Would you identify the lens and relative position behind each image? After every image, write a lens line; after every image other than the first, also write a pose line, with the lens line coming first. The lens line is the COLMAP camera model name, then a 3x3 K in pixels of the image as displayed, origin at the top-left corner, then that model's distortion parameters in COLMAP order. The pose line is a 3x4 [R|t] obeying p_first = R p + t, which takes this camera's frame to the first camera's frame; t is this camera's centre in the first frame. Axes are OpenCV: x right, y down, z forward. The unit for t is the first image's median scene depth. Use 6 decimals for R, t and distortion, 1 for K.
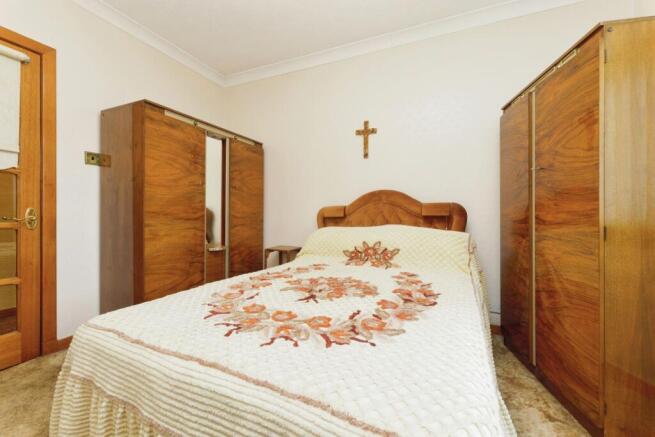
lens RADIAL K [[268.2, 0, 329.9], [0, 268.2, 212.6], [0, 0, 1]] dist [-0.004837, -0.000175]
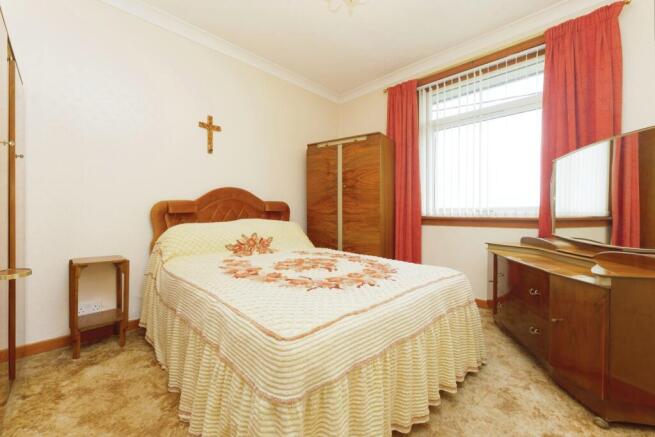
lens RADIAL K [[268.2, 0, 325.4], [0, 268.2, 212.6], [0, 0, 1]] dist [-0.004837, -0.000175]
pose [[0.375112, -0.008472, 0.926941, -0.734797], [-0.003536, 0.999938, 0.010571, 0.005601], [-0.926973, -0.007243, 0.375059, 0.267407]]
